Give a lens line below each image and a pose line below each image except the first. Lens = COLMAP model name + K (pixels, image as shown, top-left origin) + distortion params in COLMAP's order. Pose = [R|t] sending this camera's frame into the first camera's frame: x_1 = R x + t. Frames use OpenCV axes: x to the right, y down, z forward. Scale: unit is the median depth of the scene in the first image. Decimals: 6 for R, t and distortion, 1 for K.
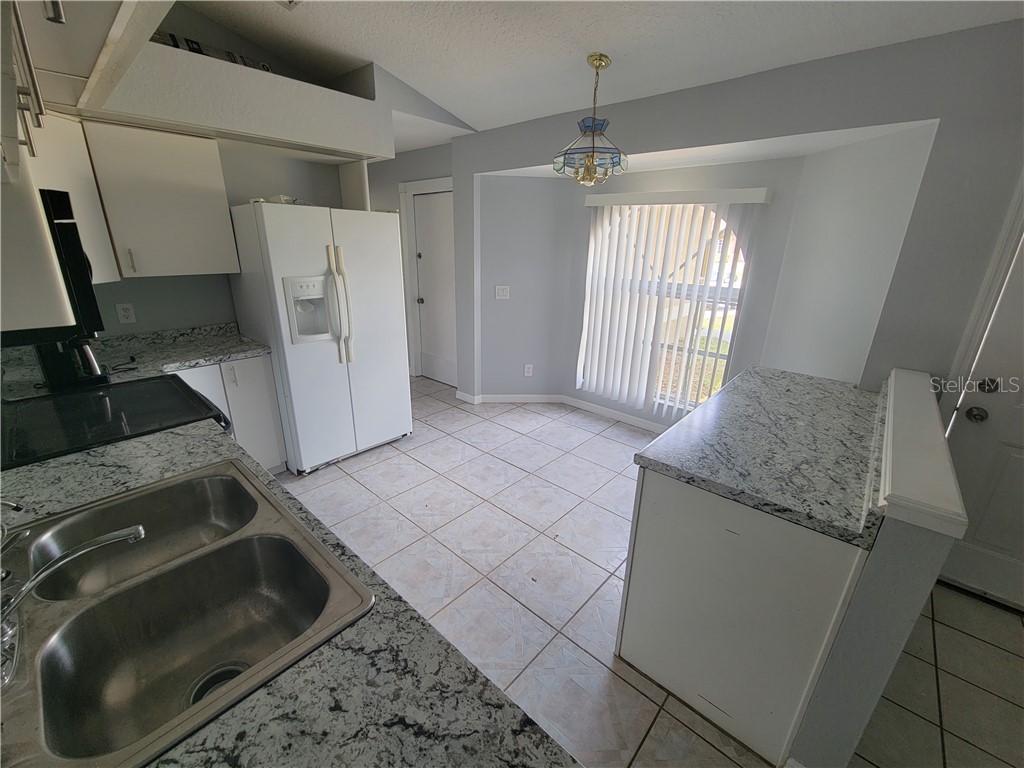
lens RADIAL K [[418.3, 0, 511.7], [0, 418.3, 383.3], [0, 0, 1]] dist [-0.004451, -0.001008]
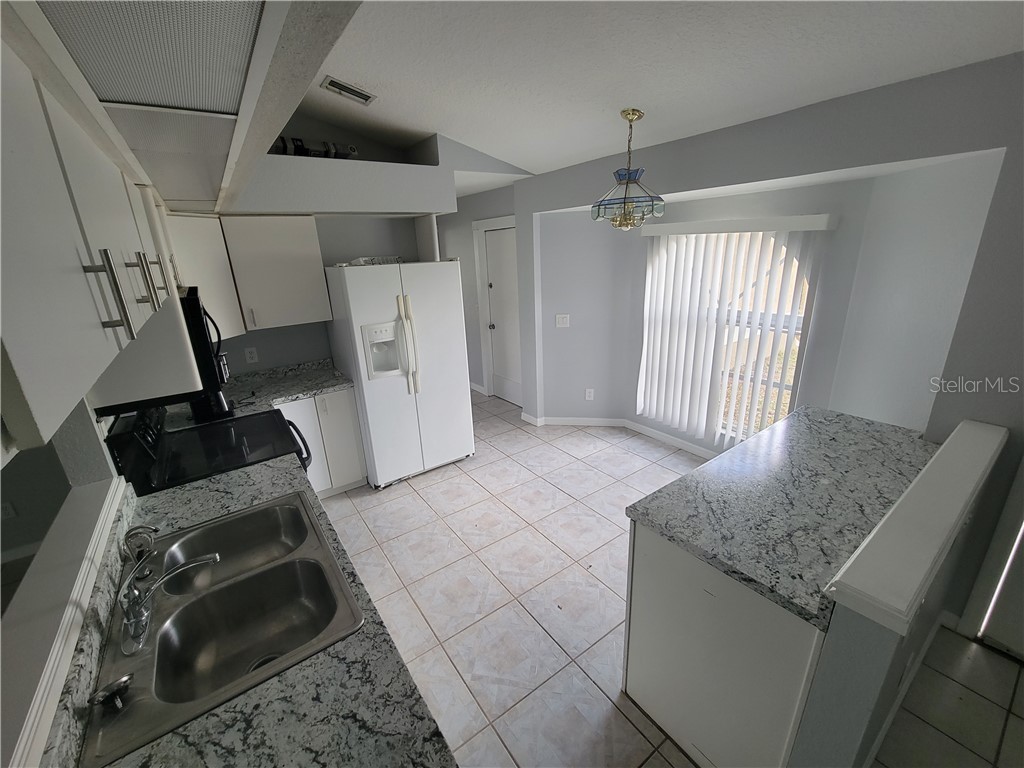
lens RADIAL K [[418.3, 0, 512.5], [0, 418.3, 383.2], [0, 0, 1]] dist [-0.004451, -0.001008]
pose [[0.975142, 0.007575, -0.221449, 0.163554], [-0.010215, 0.999890, -0.010779, -0.091597], [0.221343, 0.012773, 0.975112, -0.081891]]
